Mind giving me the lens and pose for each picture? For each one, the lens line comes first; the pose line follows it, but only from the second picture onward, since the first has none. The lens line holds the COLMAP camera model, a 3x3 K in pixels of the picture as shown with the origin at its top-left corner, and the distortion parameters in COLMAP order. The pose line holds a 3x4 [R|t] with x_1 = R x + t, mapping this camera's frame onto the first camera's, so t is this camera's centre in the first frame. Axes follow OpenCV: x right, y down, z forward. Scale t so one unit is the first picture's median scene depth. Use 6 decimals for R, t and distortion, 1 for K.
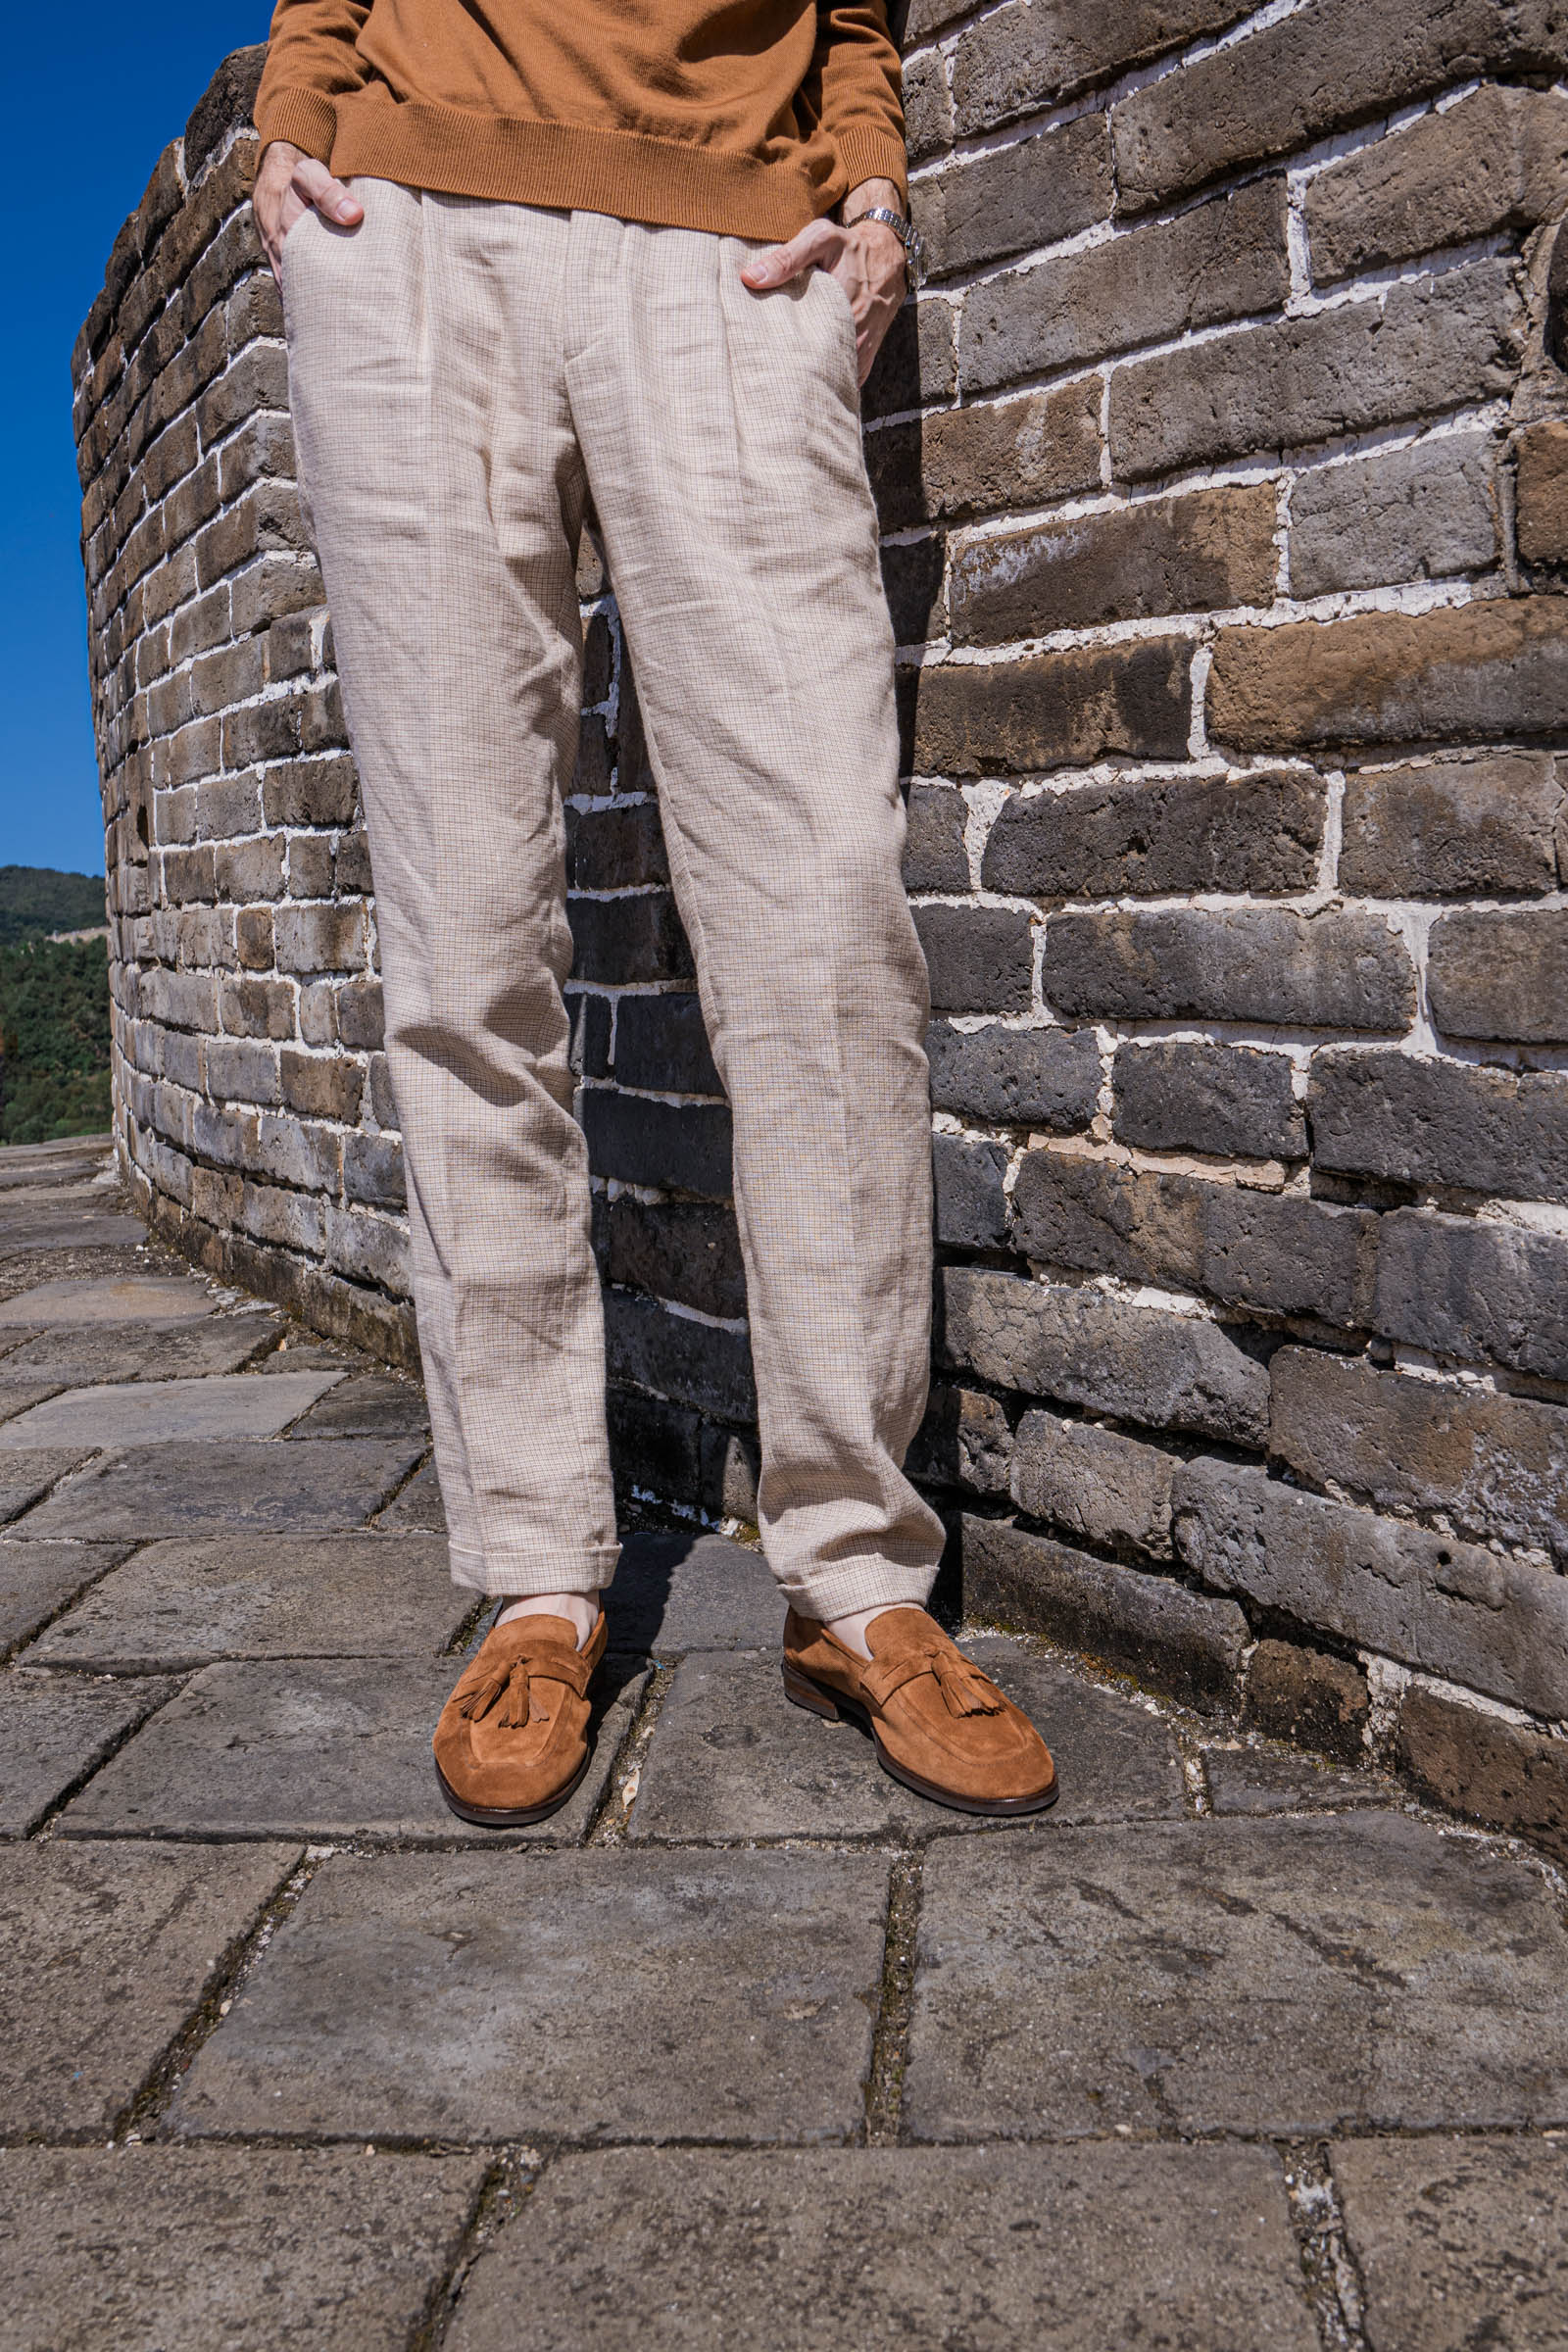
lens RADIAL K [[2527.6, 0, 784.0], [0, 2527.6, 1176.0], [0, 0, 1]] dist [-0.112939, 0.003128]
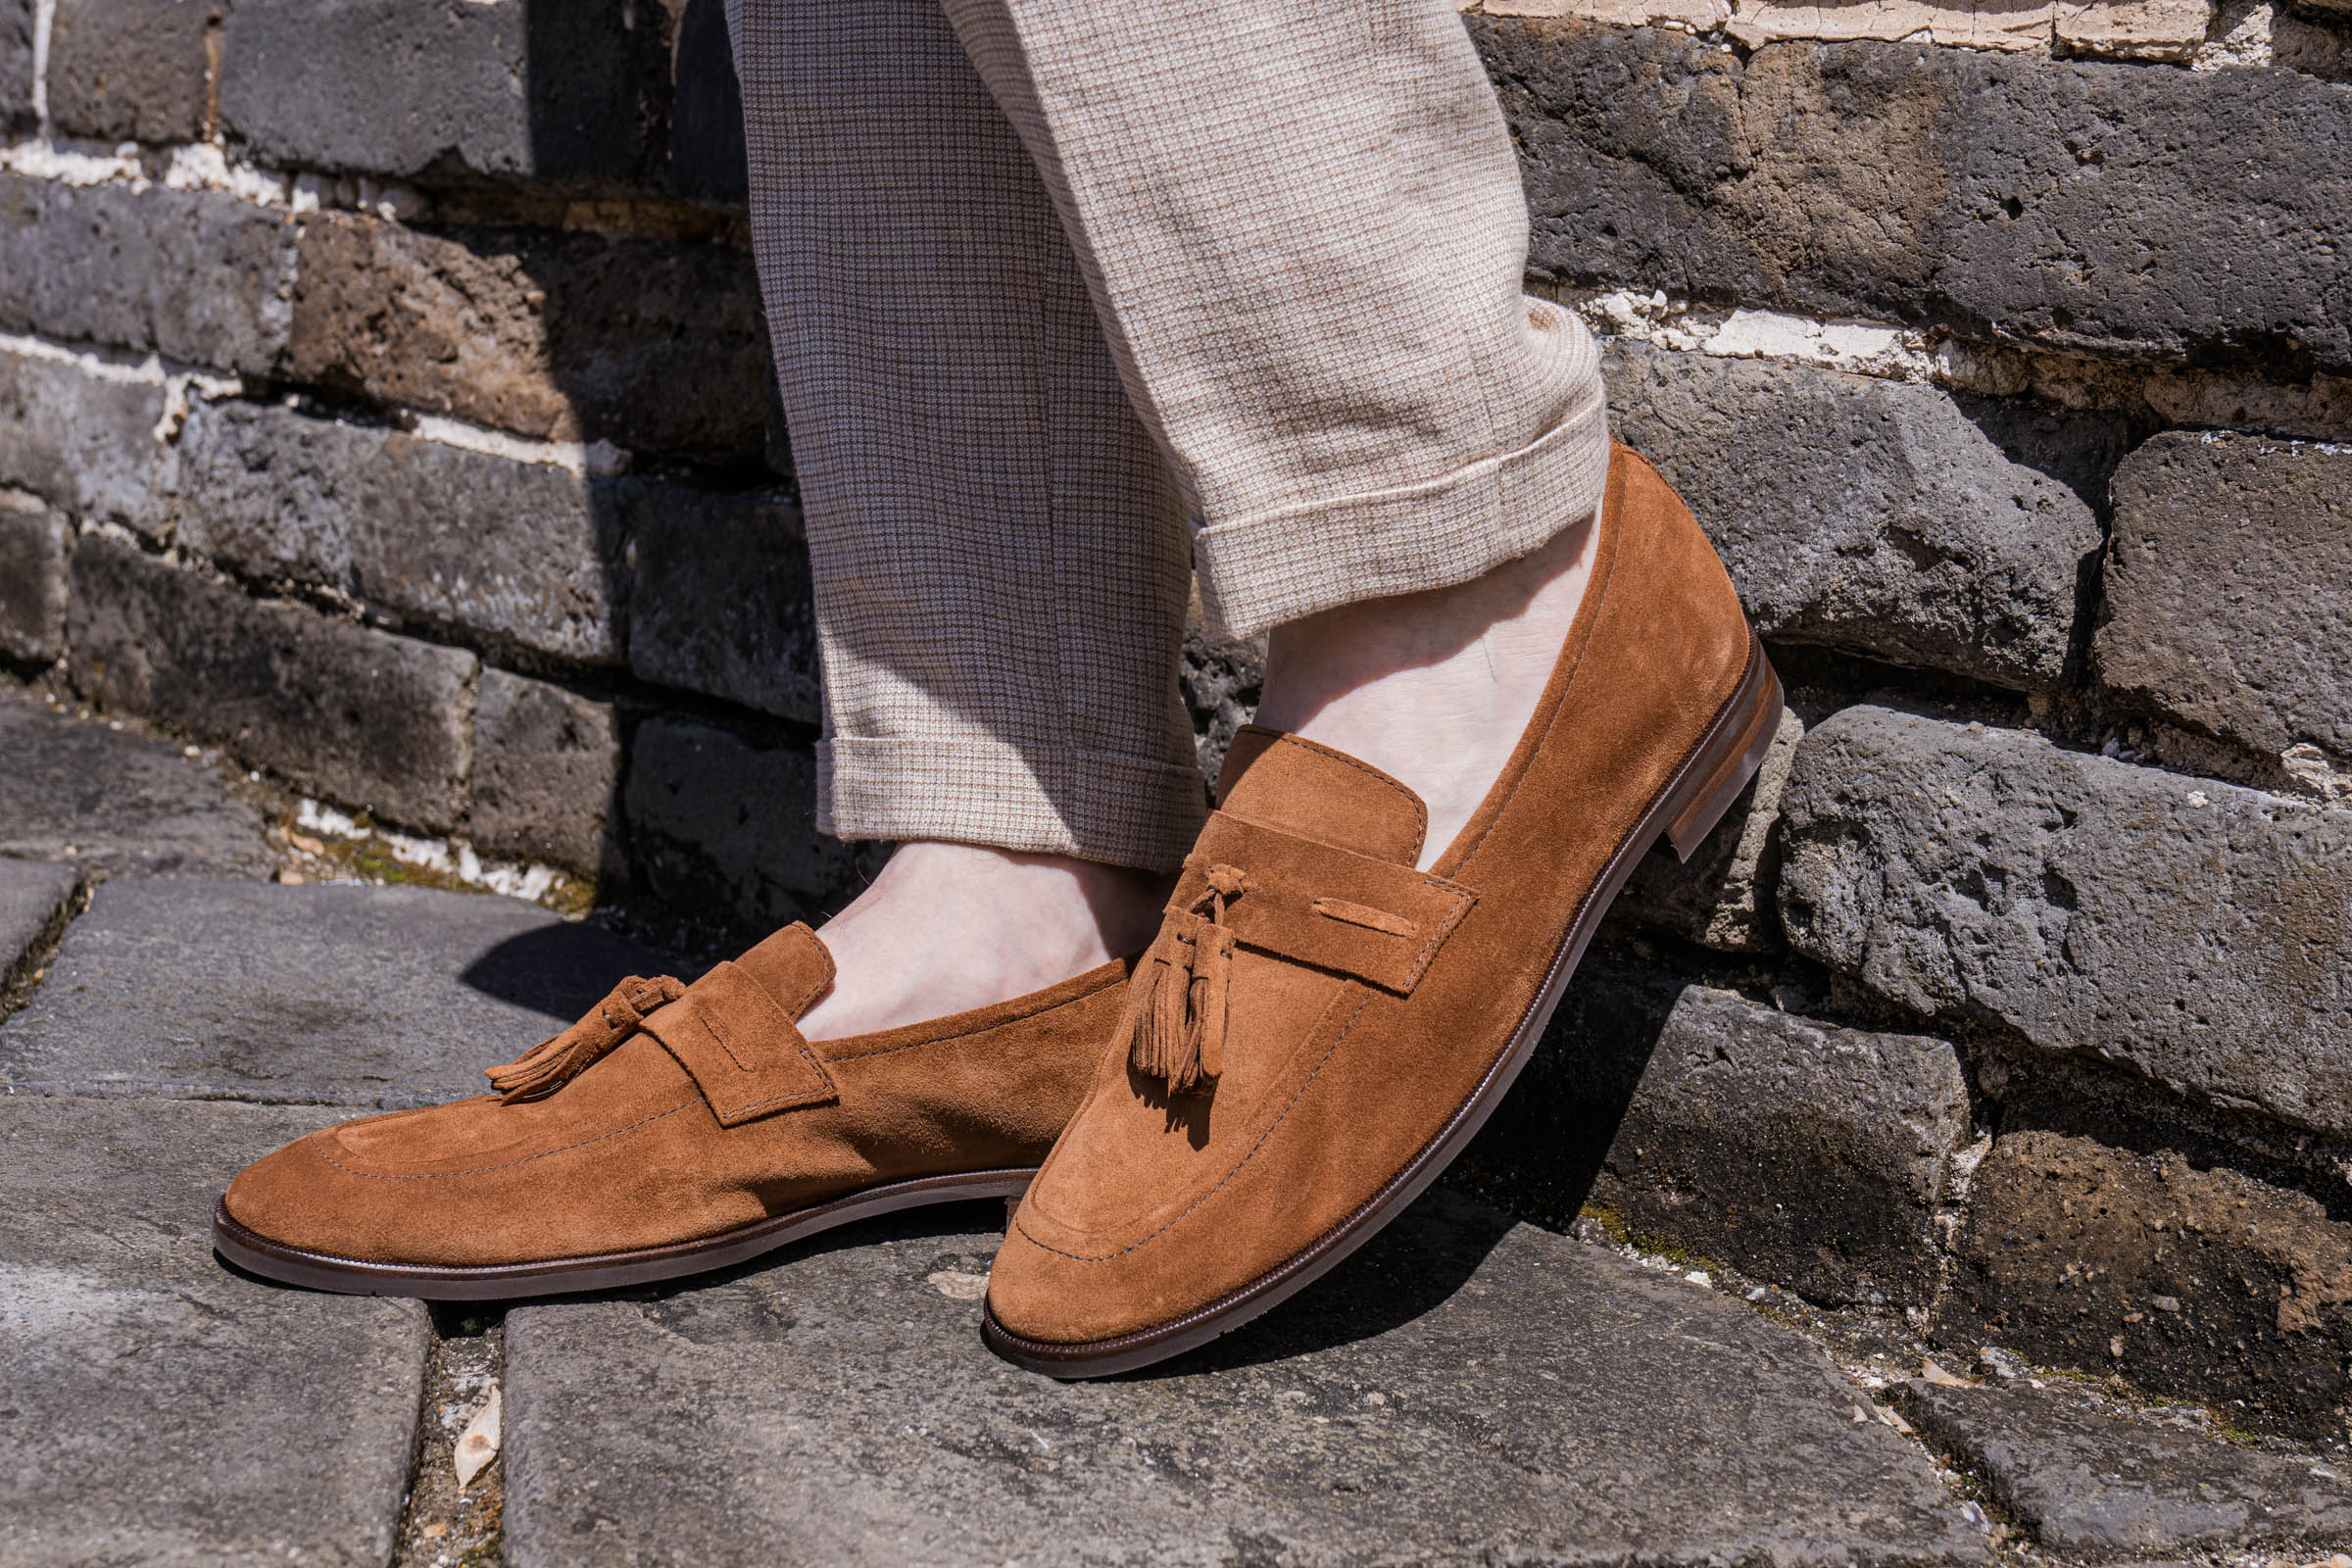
lens RADIAL K [[3350.4, 0, 1176.0], [0, 3350.4, 784.0], [0, 0, 1]] dist [-0.024983, -0.002352]
pose [[0.962893, 0.075950, 0.258978, -0.096313], [-0.089375, 0.995176, 0.040447, 0.114922], [-0.254657, -0.062093, 0.965036, 0.488277]]
